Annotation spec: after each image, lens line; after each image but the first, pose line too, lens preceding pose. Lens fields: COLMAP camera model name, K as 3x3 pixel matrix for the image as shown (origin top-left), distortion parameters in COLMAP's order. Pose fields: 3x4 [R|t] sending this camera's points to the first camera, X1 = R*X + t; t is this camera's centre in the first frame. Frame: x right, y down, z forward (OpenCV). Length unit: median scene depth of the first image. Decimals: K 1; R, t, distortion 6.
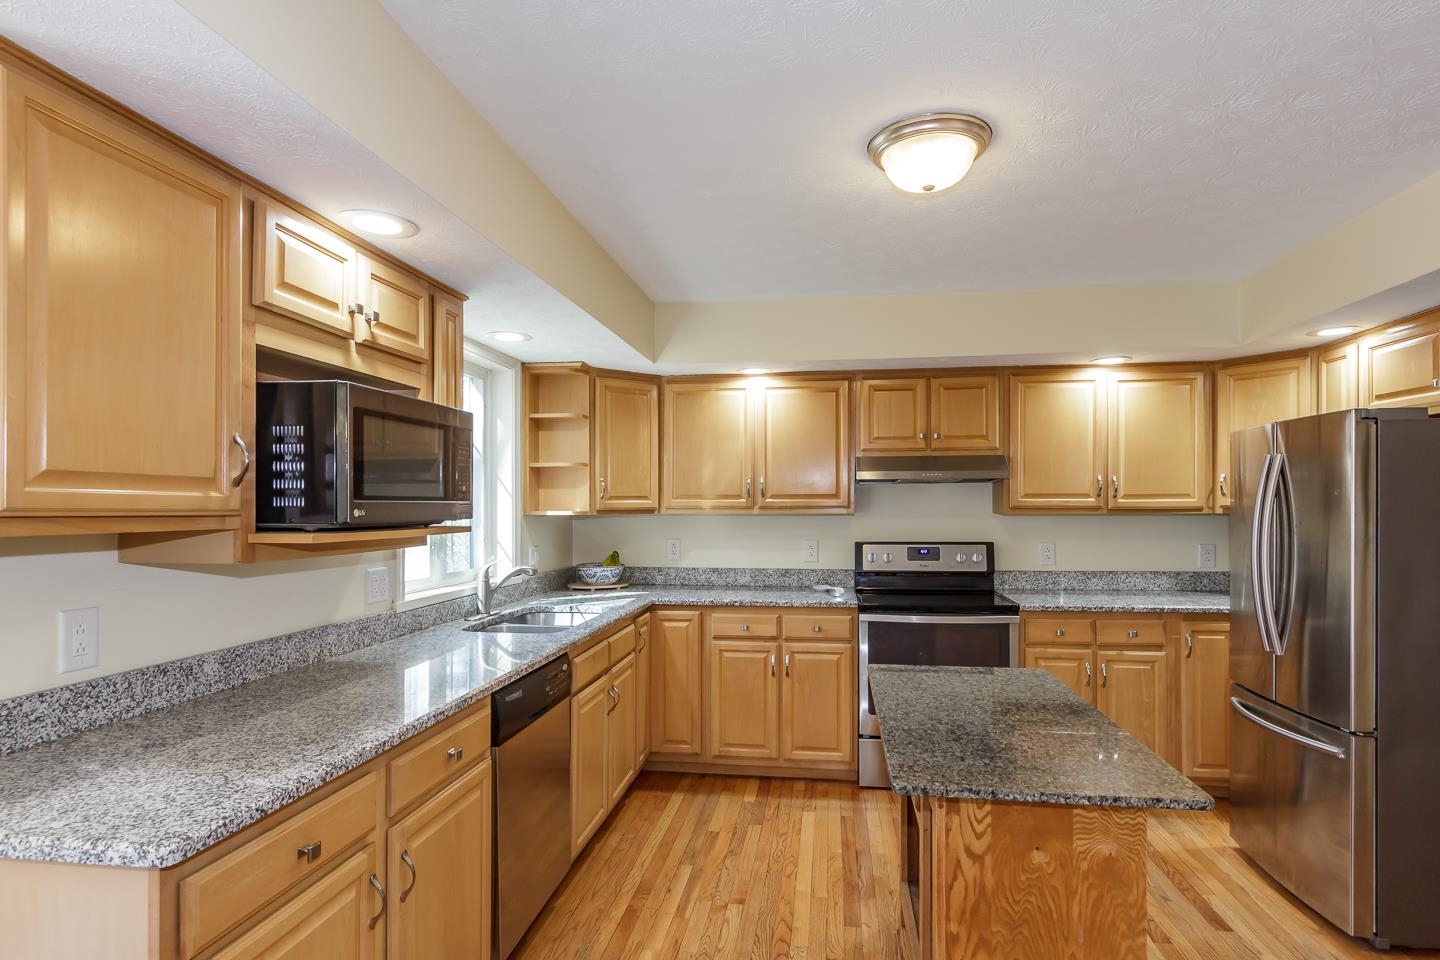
lens RADIAL K [[780.2, 0, 742.6], [0, 780.2, 507.4], [0, 0, 1]] dist [0.008066, -0.001034]
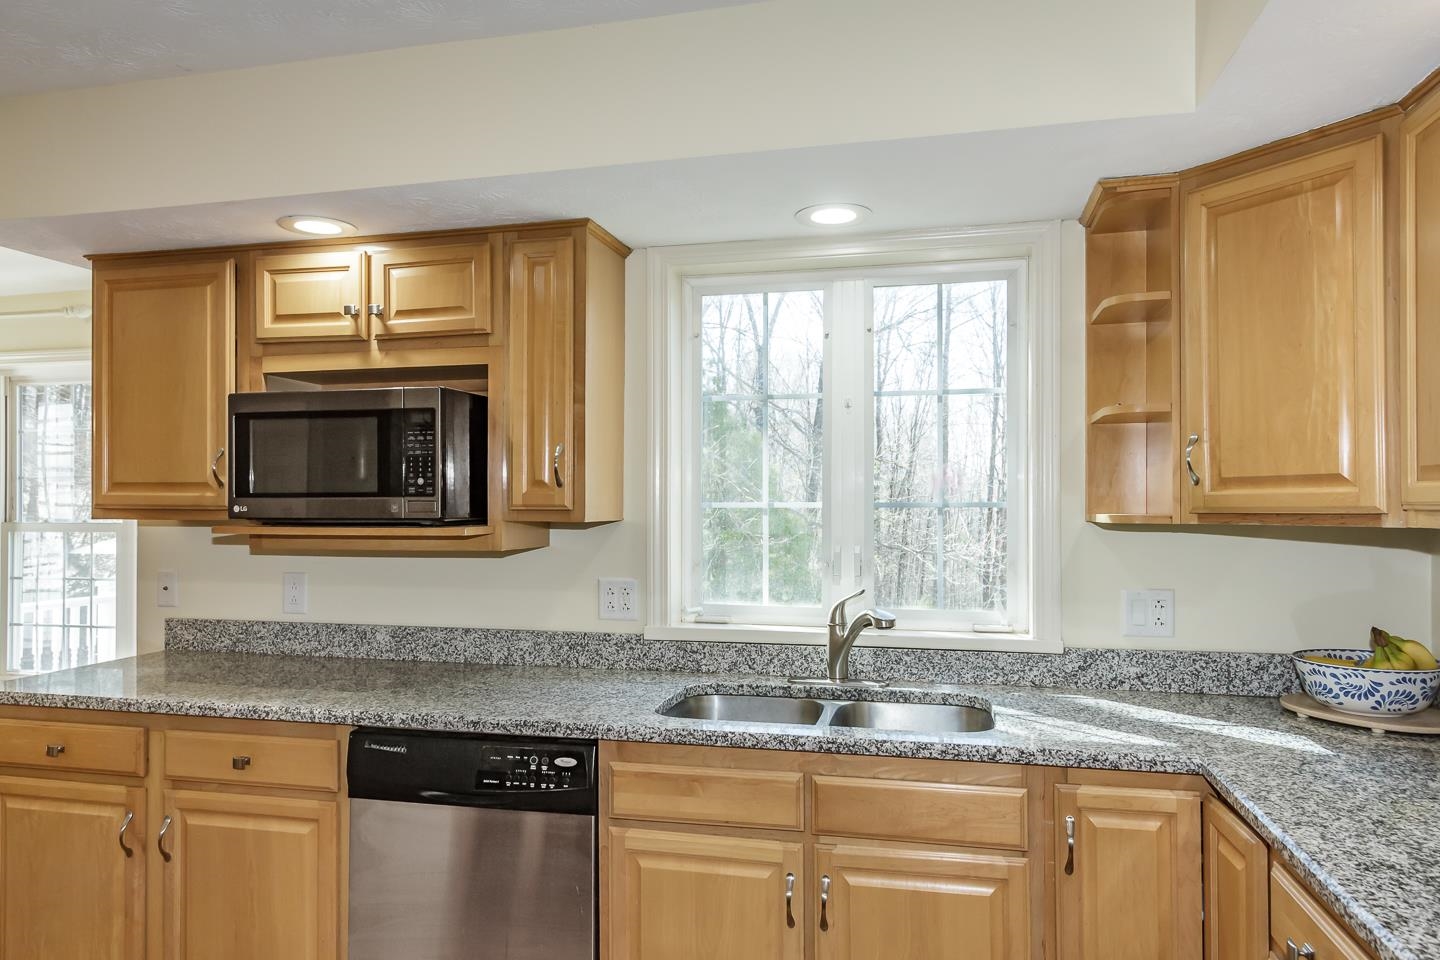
lens RADIAL K [[961.7, 0, 720.6], [0, 961.7, 488.7], [0, 0, 1]] dist [0.007913, -0.003586]
pose [[-0.113556, -0.013563, -0.993439, 0.738513], [-0.002655, 0.999907, -0.013347, -0.004972], [0.993528, 0.001122, -0.113581, 1.704099]]
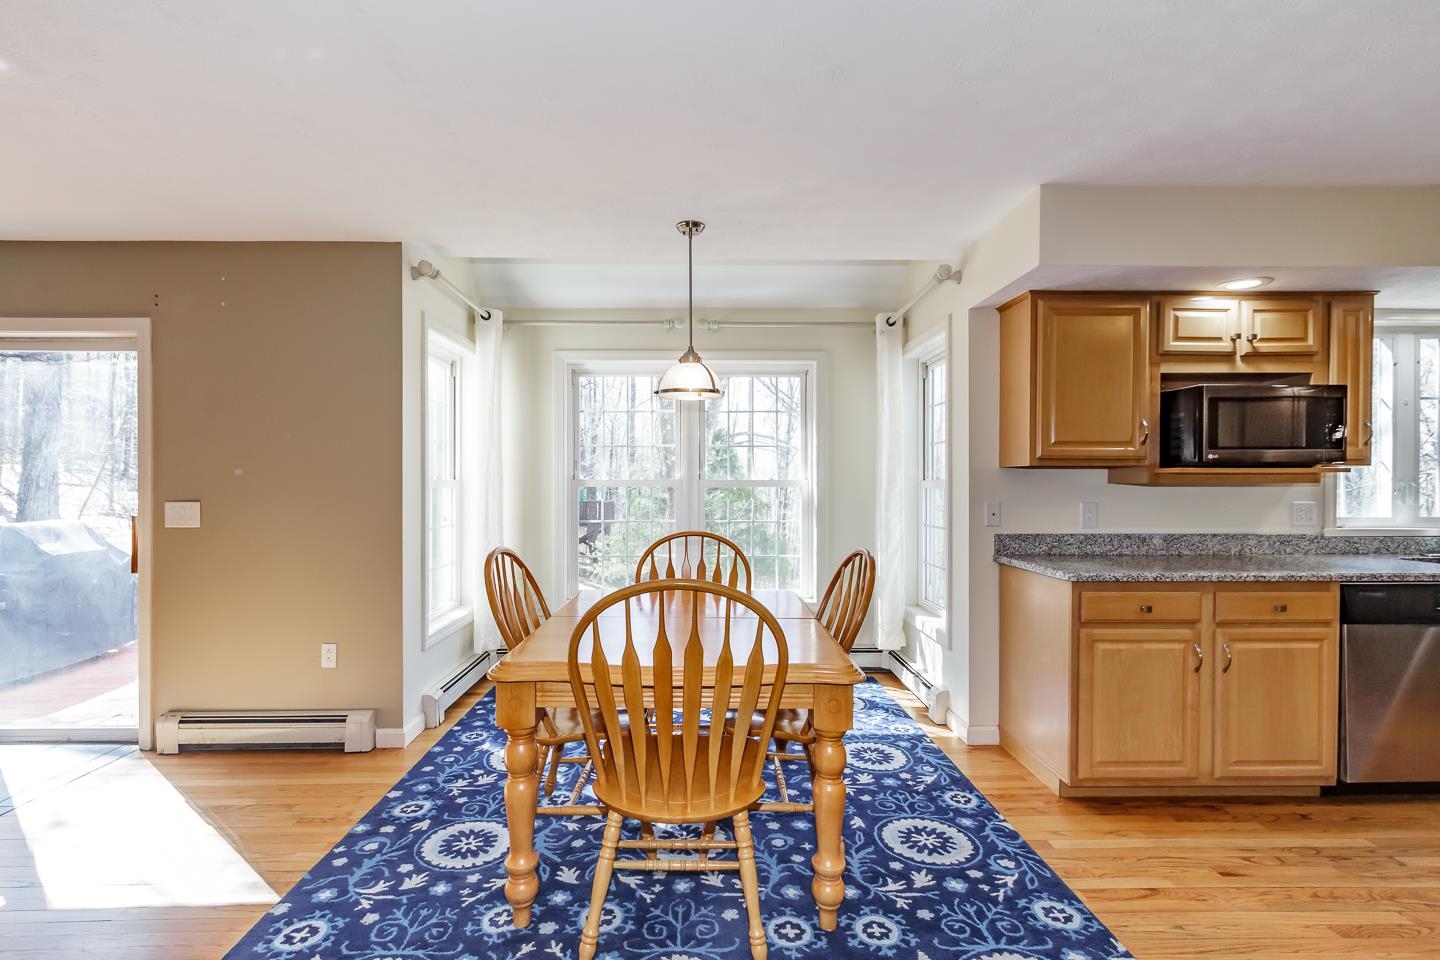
lens RADIAL K [[667.7, 0, 690.4], [0, 667.7, 488.3], [0, 0, 1]] dist [-0.000820, -0.000570]
pose [[0.139200, 0.005459, -0.990249, 0.795723], [-0.003733, 0.999981, 0.004988, 0.071140], [0.990257, 0.003002, 0.139218, -0.370066]]
